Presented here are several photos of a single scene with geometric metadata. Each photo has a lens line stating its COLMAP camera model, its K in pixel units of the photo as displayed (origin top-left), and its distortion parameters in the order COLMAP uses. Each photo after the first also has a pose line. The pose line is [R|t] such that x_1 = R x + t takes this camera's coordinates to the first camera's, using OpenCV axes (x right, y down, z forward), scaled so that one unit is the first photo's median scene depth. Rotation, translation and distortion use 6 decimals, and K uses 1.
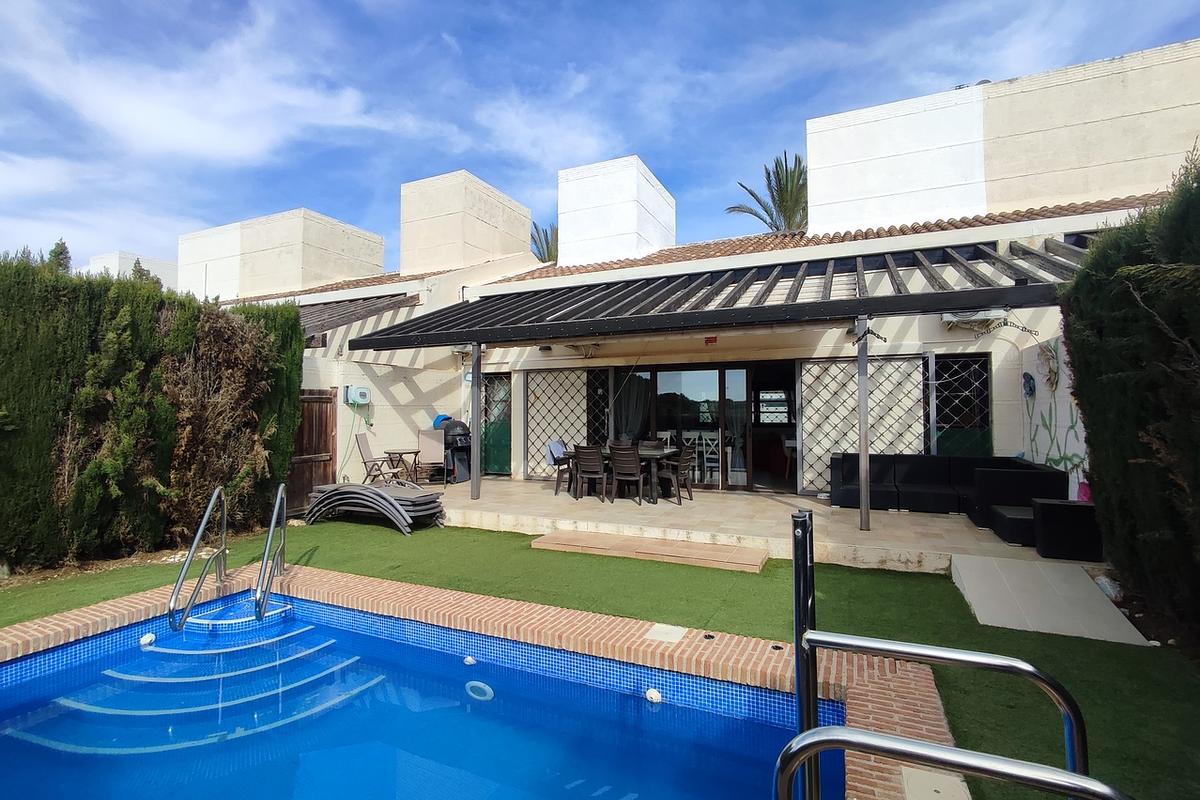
lens RADIAL K [[550.2, 0, 609.1], [0, 550.2, 396.7], [0, 0, 1]] dist [-0.002570, -0.000104]
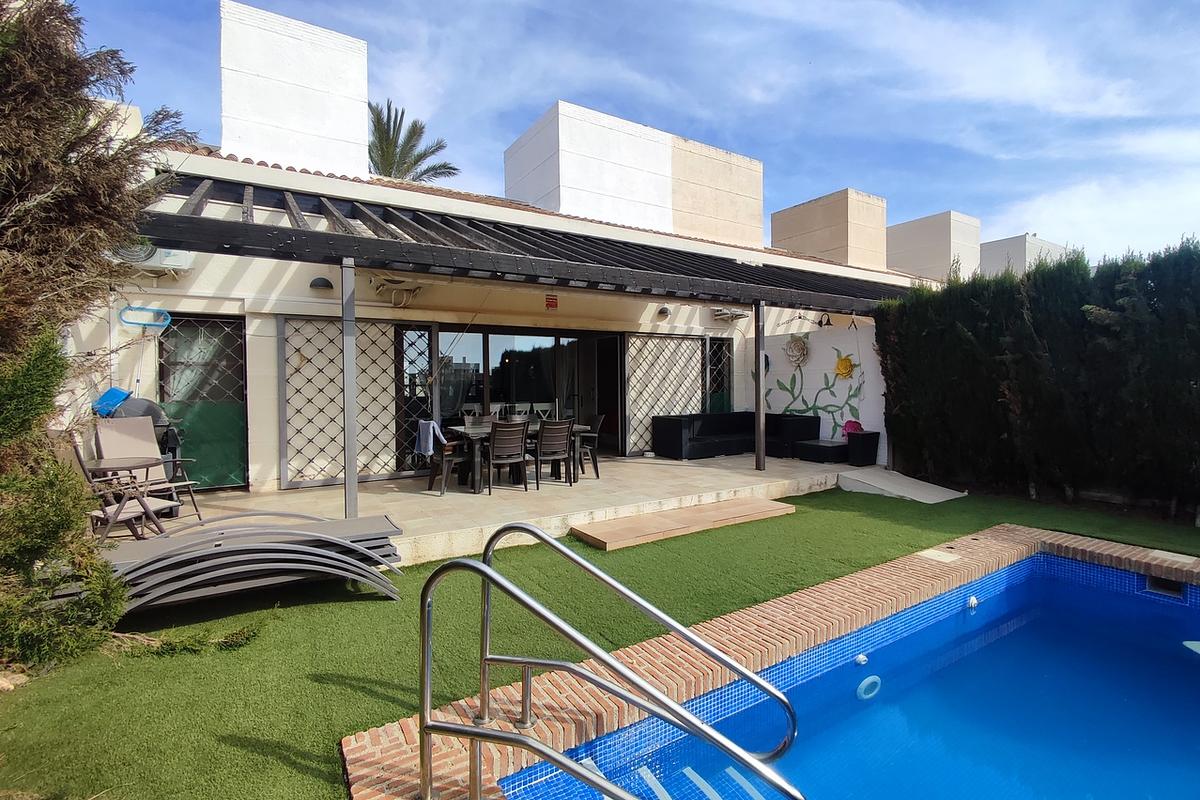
lens RADIAL K [[550.2, 0, 609.1], [0, 550.2, 396.7], [0, 0, 1]] dist [-0.002570, -0.000104]
pose [[0.548661, -0.019644, 0.835814, -0.591288], [-0.013204, 0.999396, 0.032157, 0.024212], [-0.835940, -0.028679, 0.548070, 0.435876]]
